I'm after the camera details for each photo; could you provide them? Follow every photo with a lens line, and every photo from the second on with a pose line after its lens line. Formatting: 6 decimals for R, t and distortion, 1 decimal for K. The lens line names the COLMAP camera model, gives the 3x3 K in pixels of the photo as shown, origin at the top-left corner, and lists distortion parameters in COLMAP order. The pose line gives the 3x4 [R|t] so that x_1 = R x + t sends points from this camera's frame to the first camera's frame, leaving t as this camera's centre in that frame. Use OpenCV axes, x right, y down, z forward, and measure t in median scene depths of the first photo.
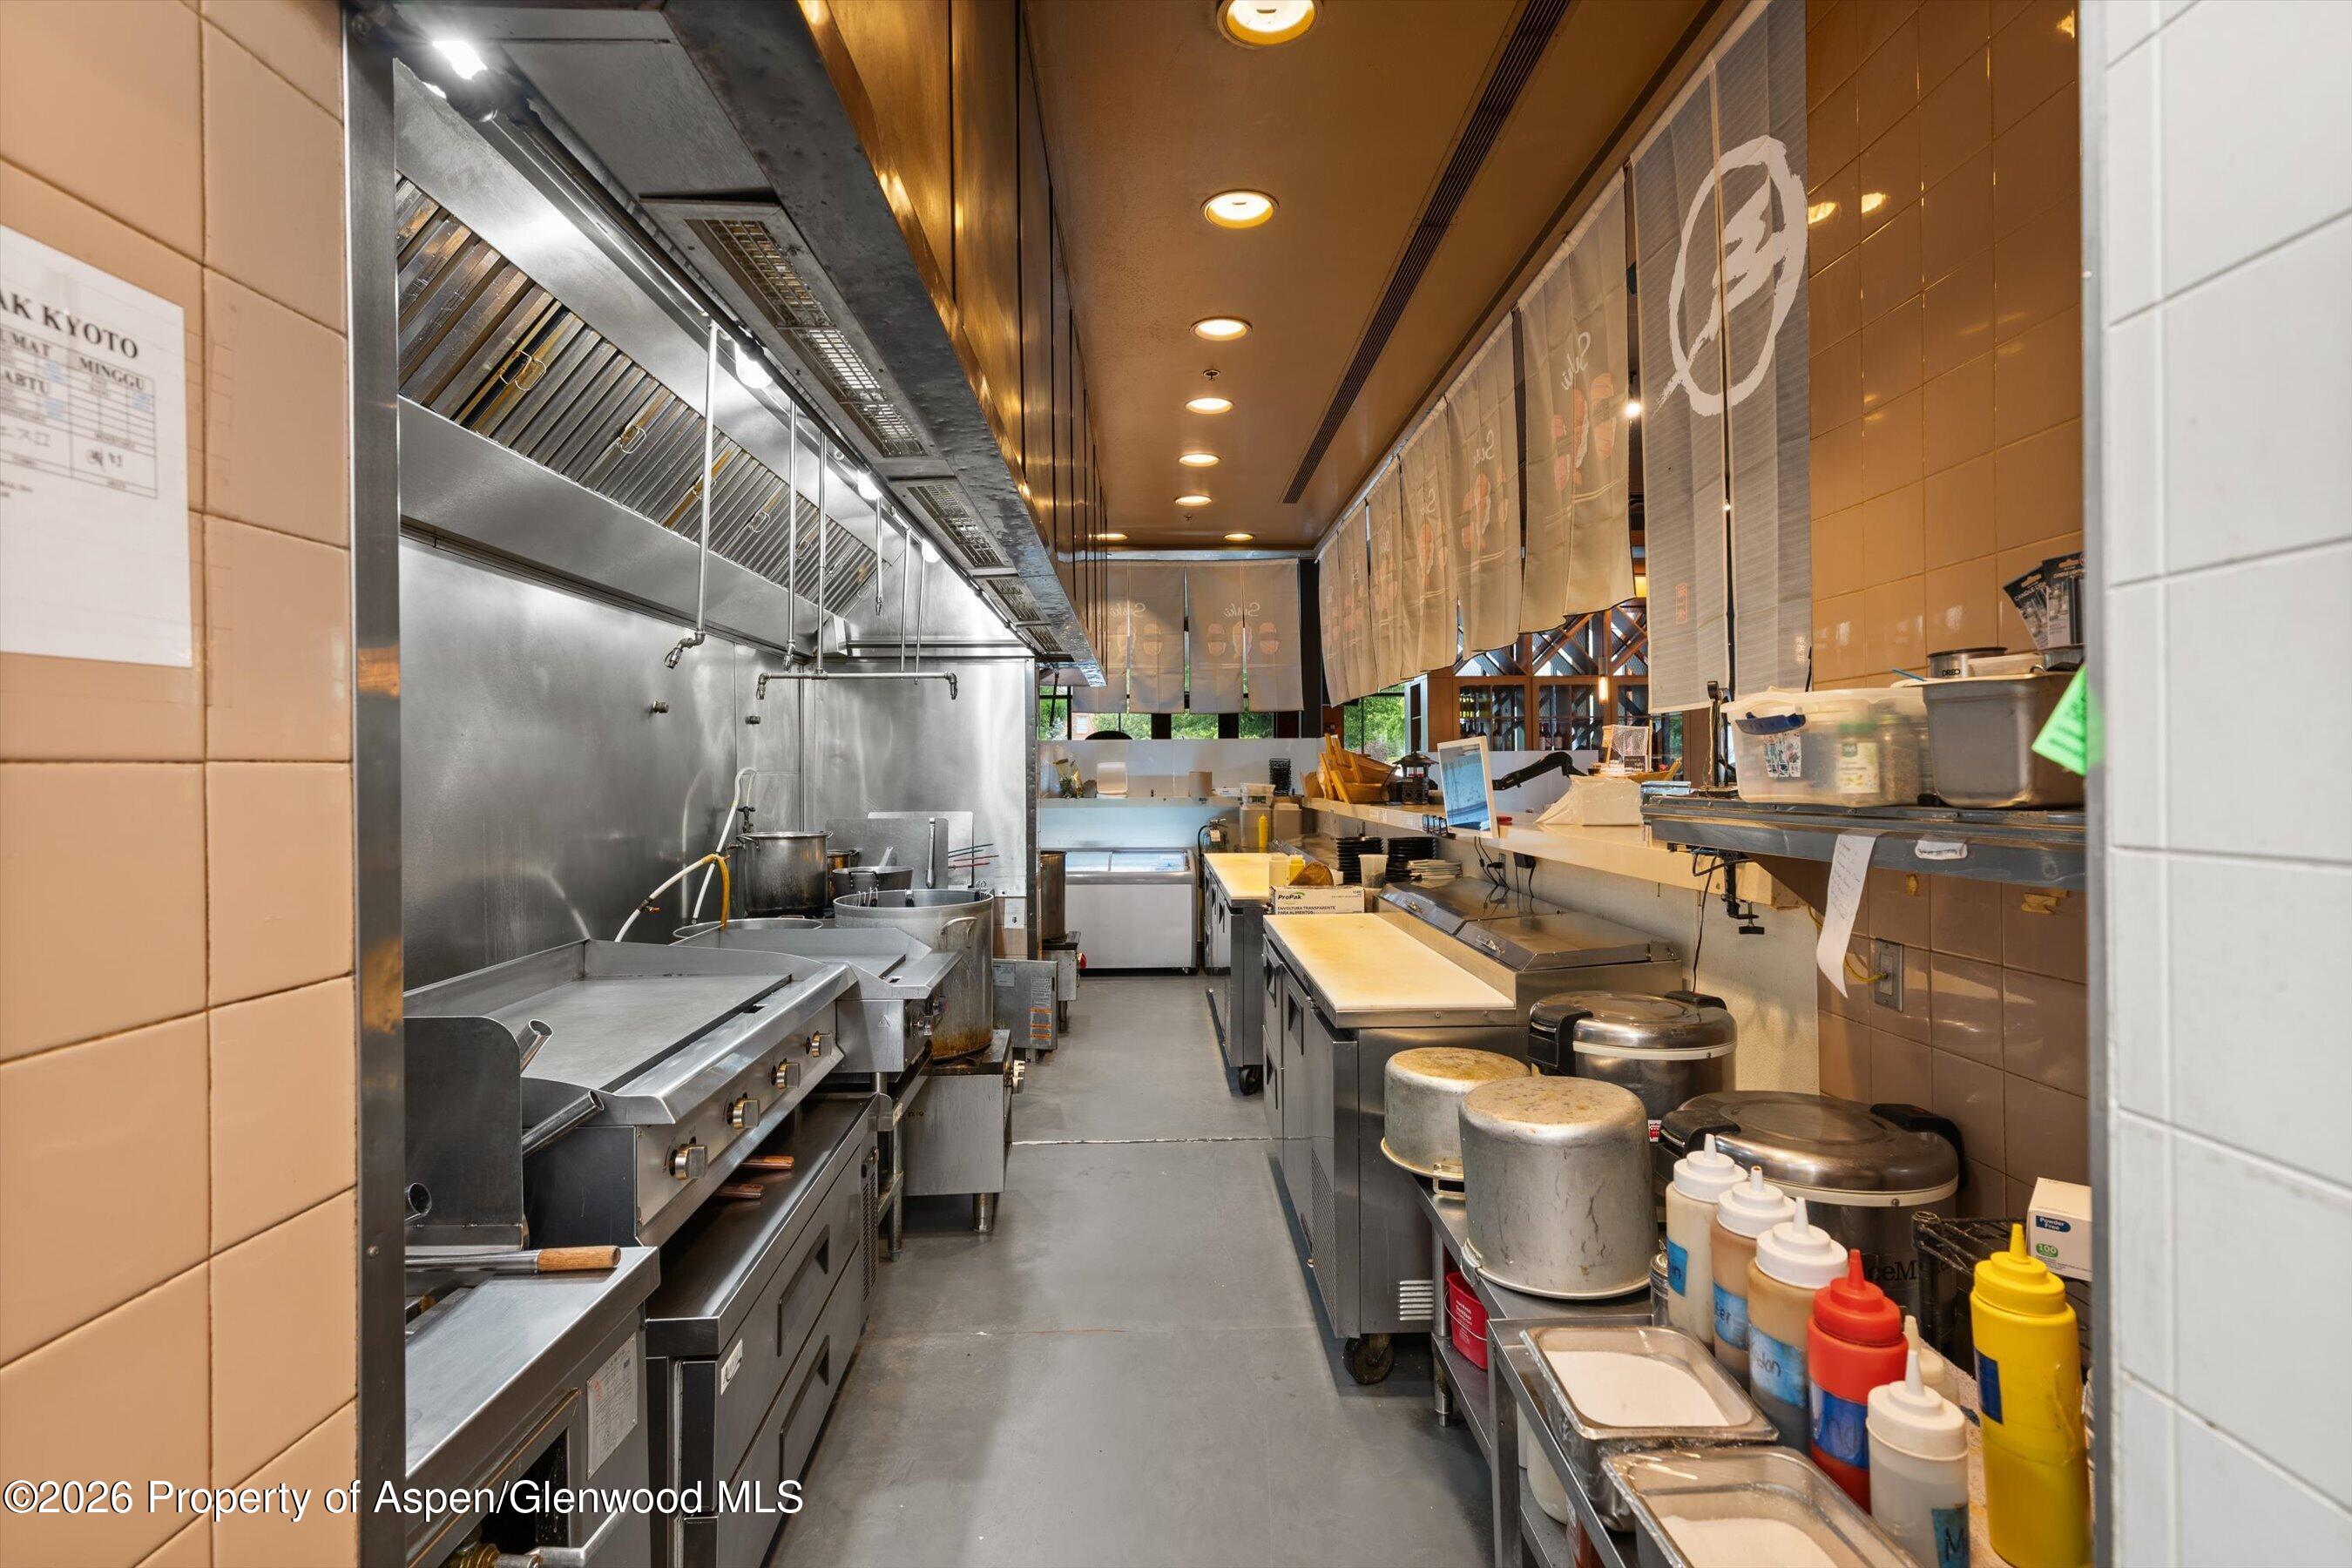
lens RADIAL K [[1120.8, 0, 1178.9], [0, 1120.8, 779.2], [0, 0, 1]] dist [0.004469, 0.000154]
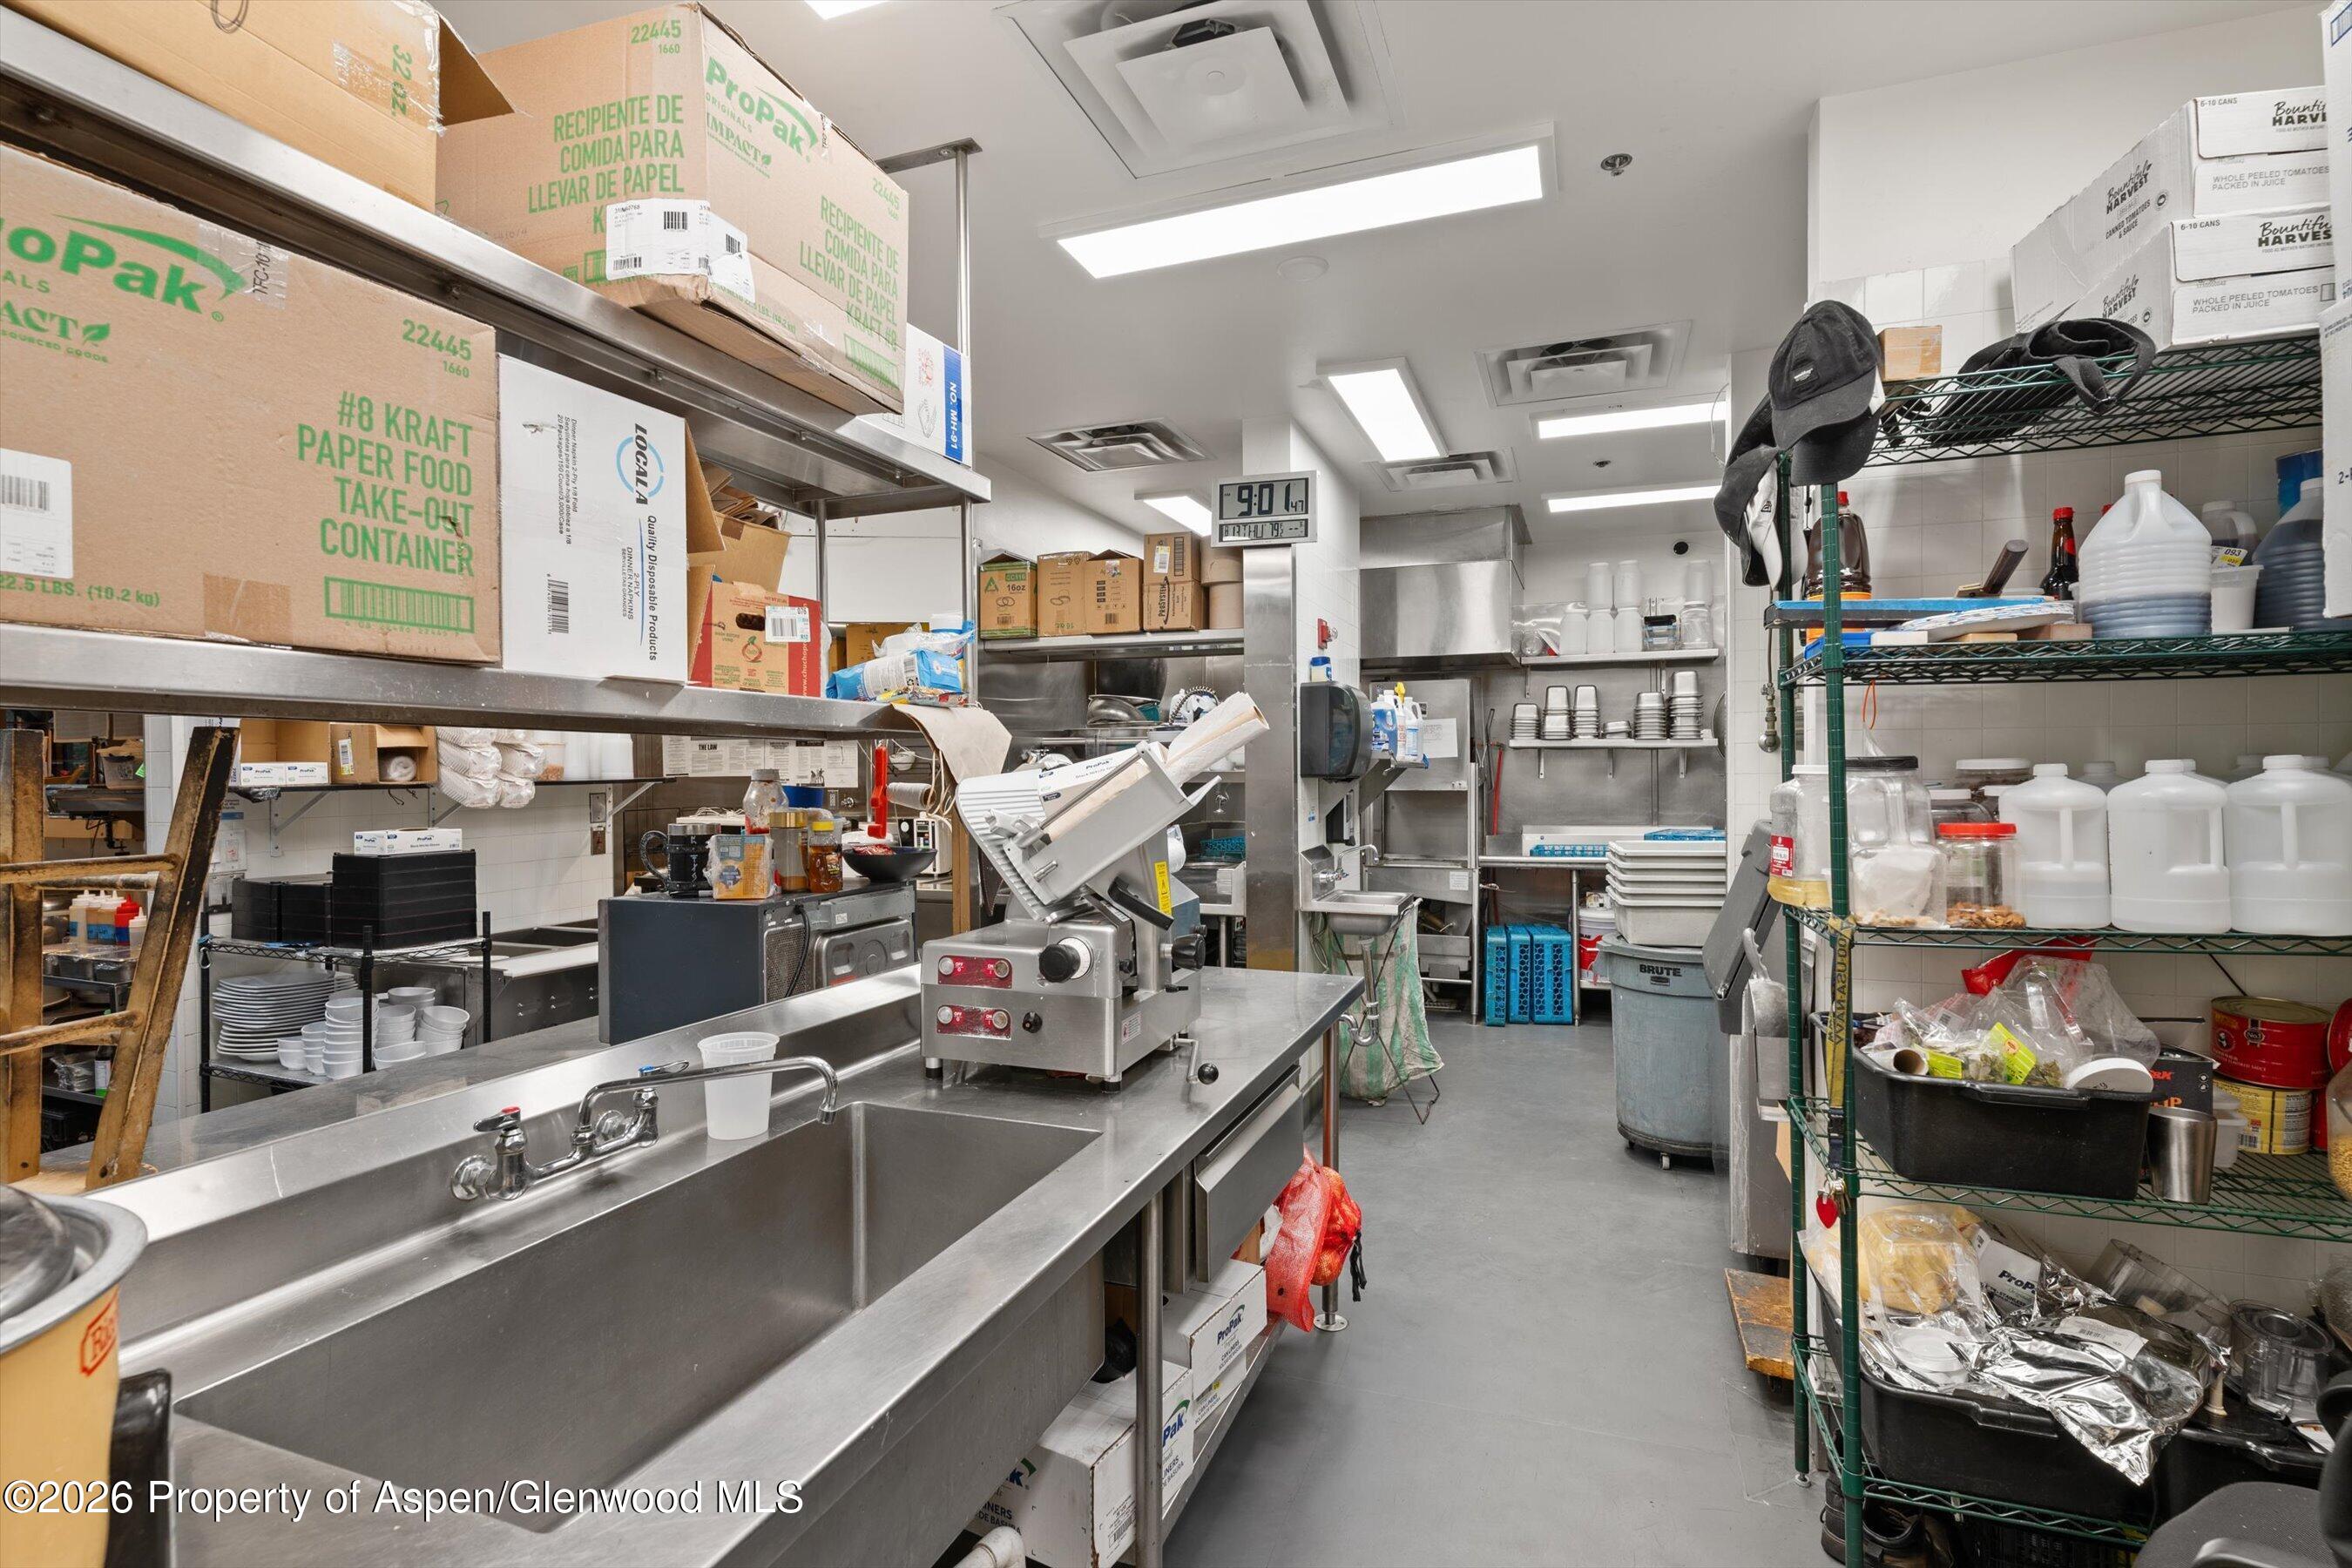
lens RADIAL K [[1120.8, 0, 1190.4], [0, 1120.8, 783.7], [0, 0, 1]] dist [0.004469, 0.000154]
pose [[0.368480, 0.005149, 0.929621, -1.402639], [-0.000876, 0.999986, -0.005191, 0.027608], [-0.929635, 0.001098, 0.368479, -3.225467]]
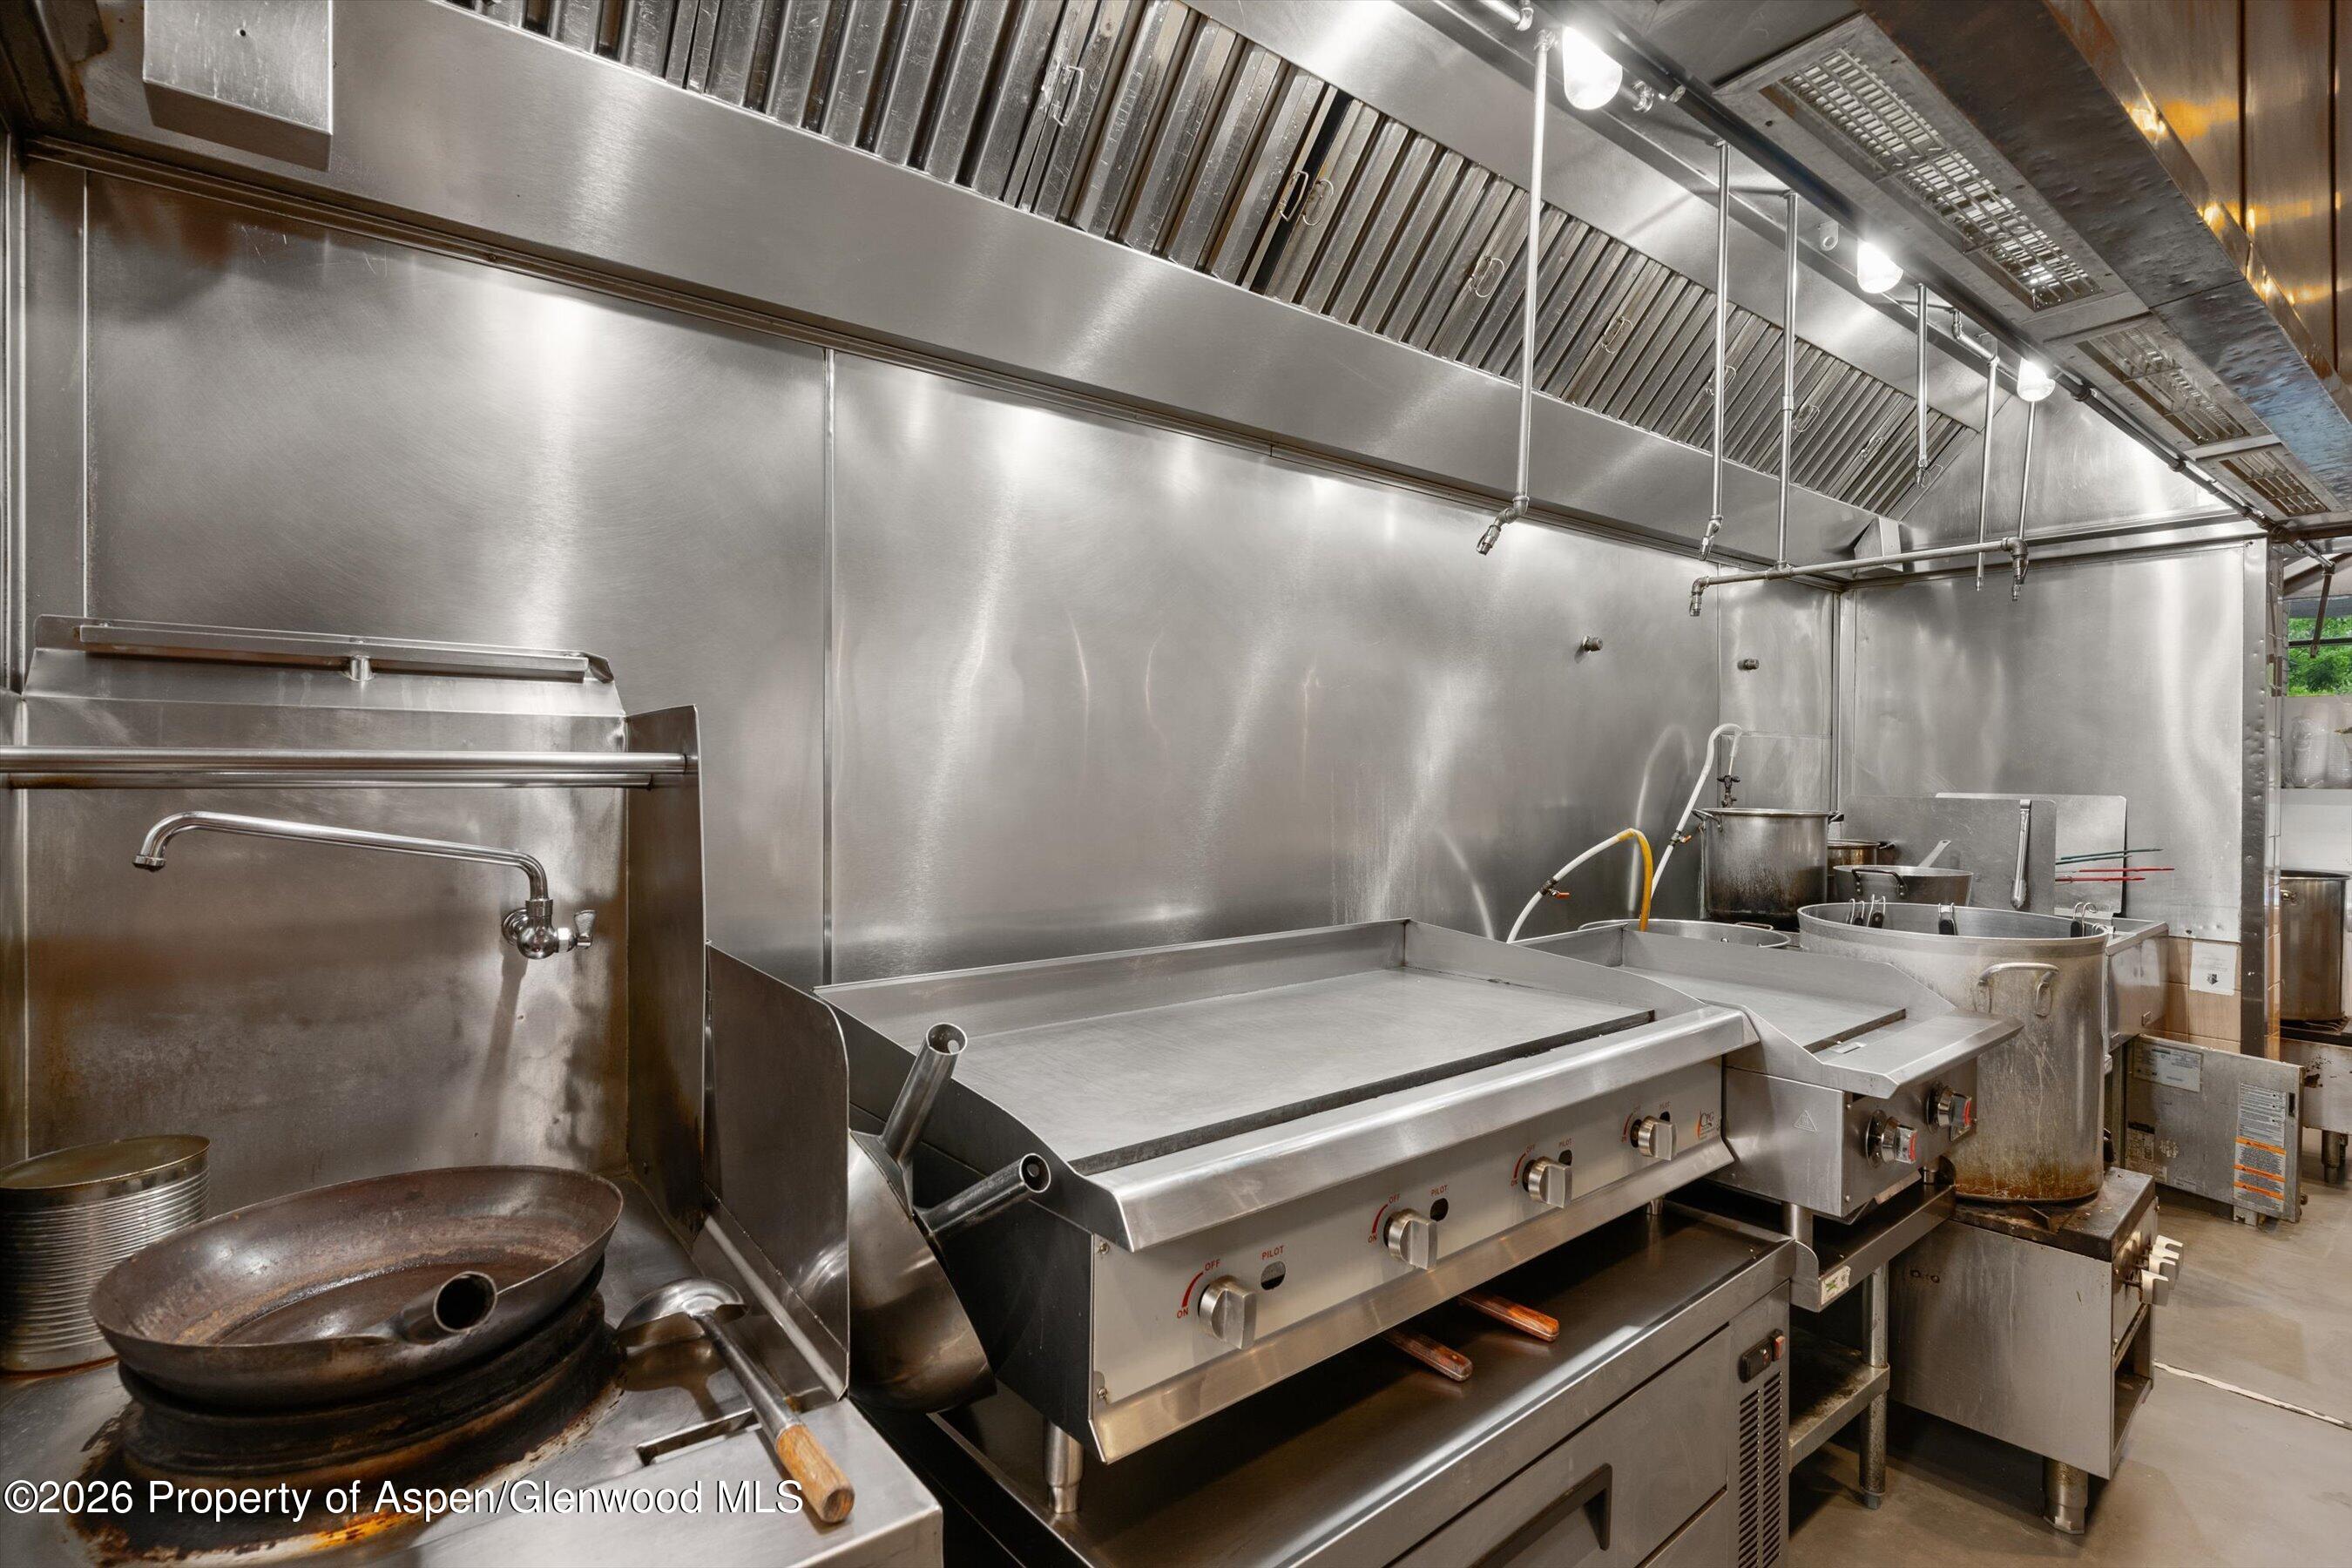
lens RADIAL K [[1120.8, 0, 1171.2], [0, 1120.8, 772.0], [0, 0, 1]] dist [0.004469, 0.000154]
pose [[0.596150, 0.015364, -0.802726, 0.004844], [-0.013863, 0.999865, 0.008842, 0.024721], [0.802753, 0.005857, 0.596283, 0.278737]]
